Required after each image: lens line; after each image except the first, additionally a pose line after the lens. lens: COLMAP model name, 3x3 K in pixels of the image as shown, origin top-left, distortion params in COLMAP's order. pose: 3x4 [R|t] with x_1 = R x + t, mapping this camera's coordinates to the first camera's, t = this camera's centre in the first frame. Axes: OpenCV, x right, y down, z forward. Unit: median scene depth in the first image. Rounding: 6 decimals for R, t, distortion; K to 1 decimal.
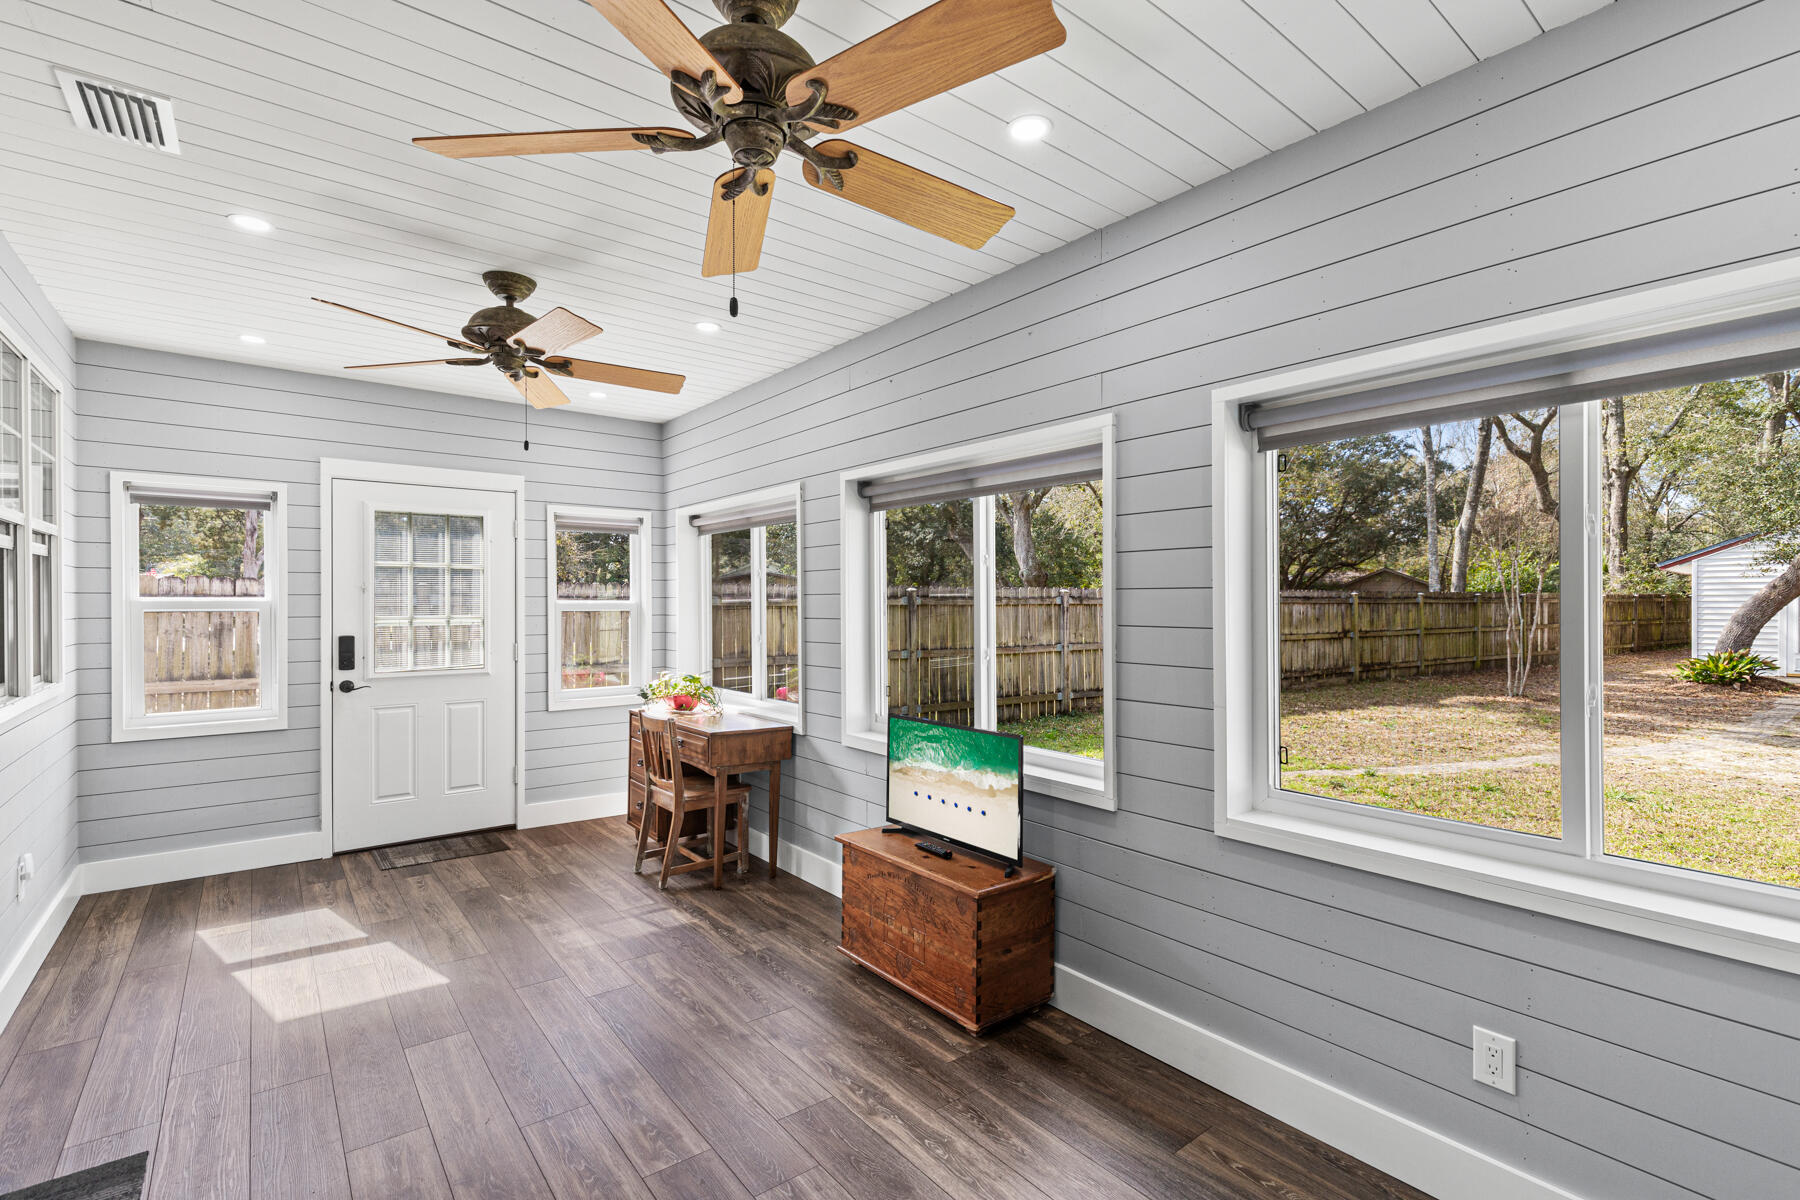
lens RADIAL K [[808.8, 0, 905.2], [0, 808.8, 617.0], [0, 0, 1]] dist [0.002456, 0.000146]
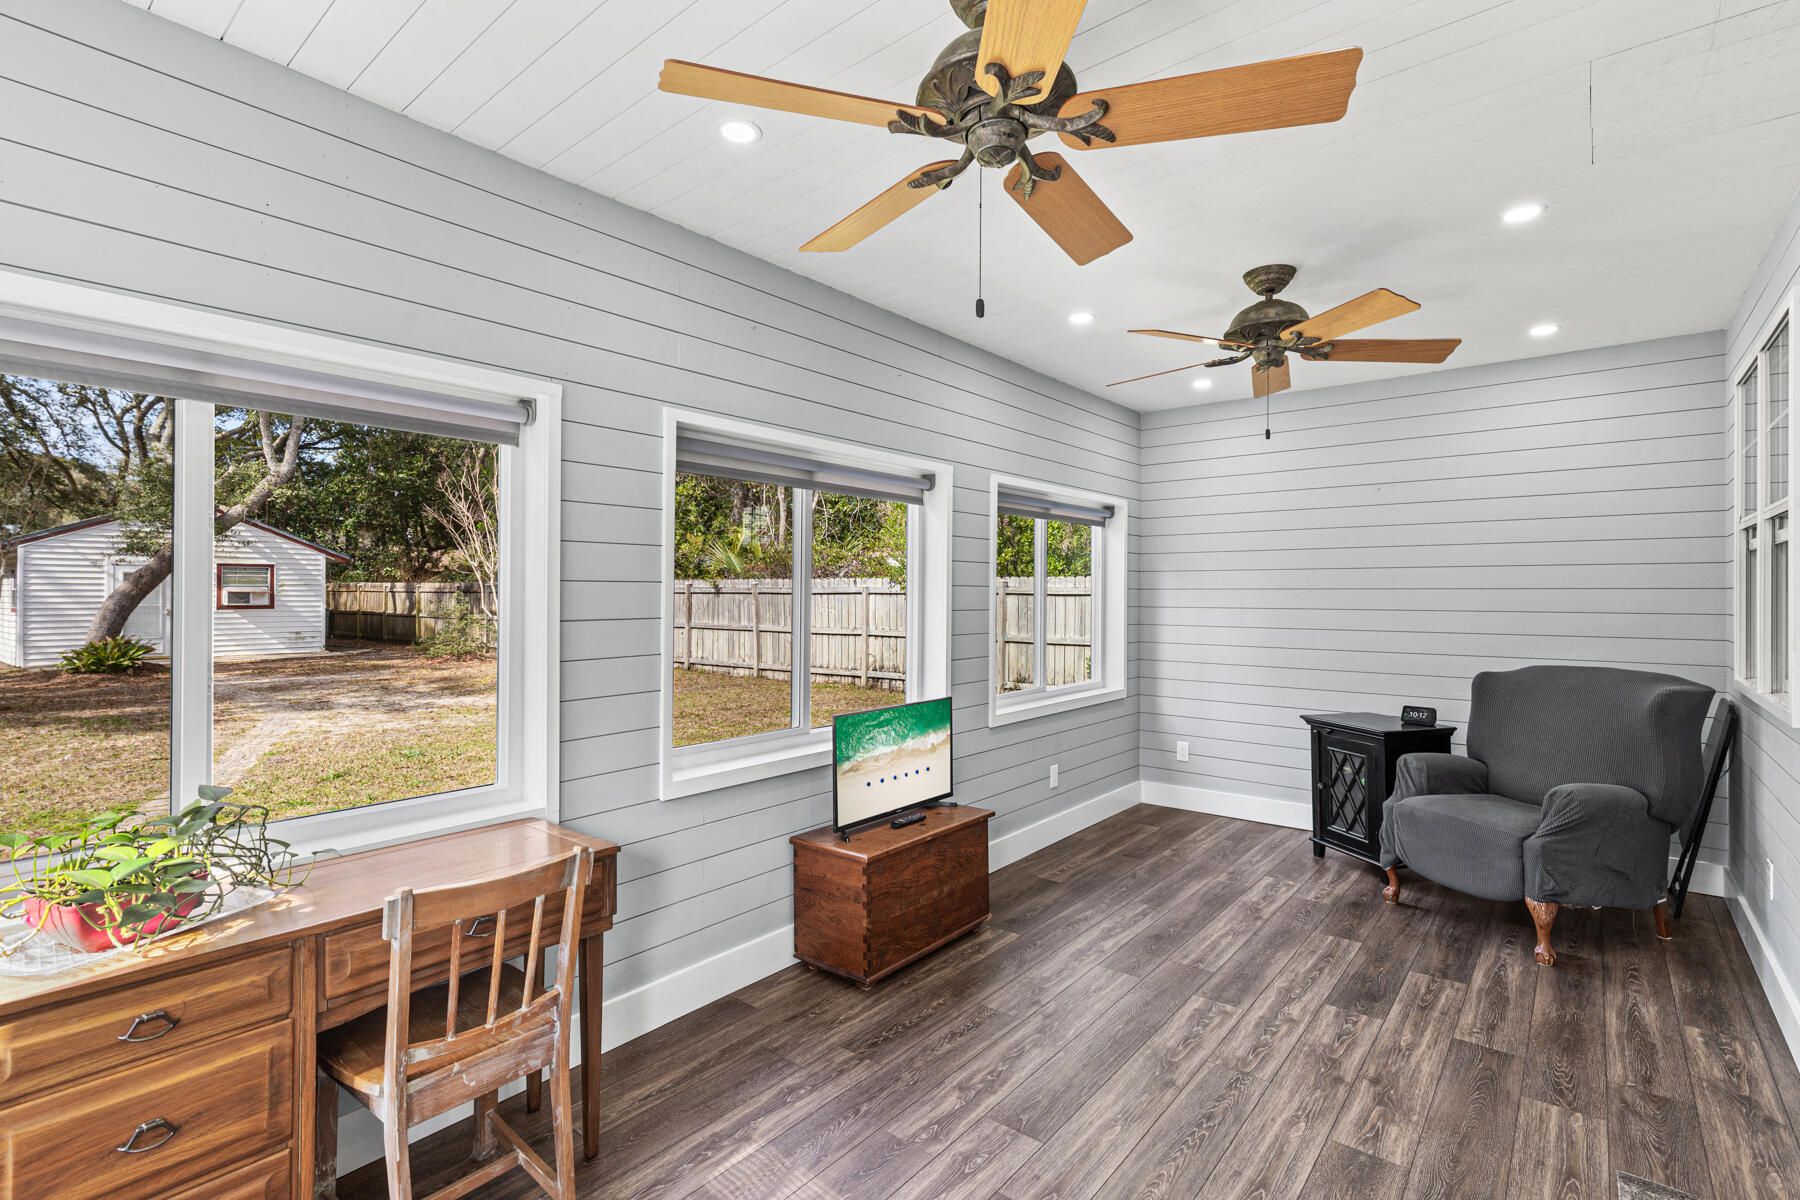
lens RADIAL K [[826.0, 0, 903.9], [0, 826.0, 591.1], [0, 0, 1]] dist [0.002374, -0.000126]
pose [[-0.202650, 0.003682, 0.979244, -1.029944], [0.013436, 0.999909, -0.000979, -0.020358], [-0.979159, 0.012959, -0.202681, 1.196582]]
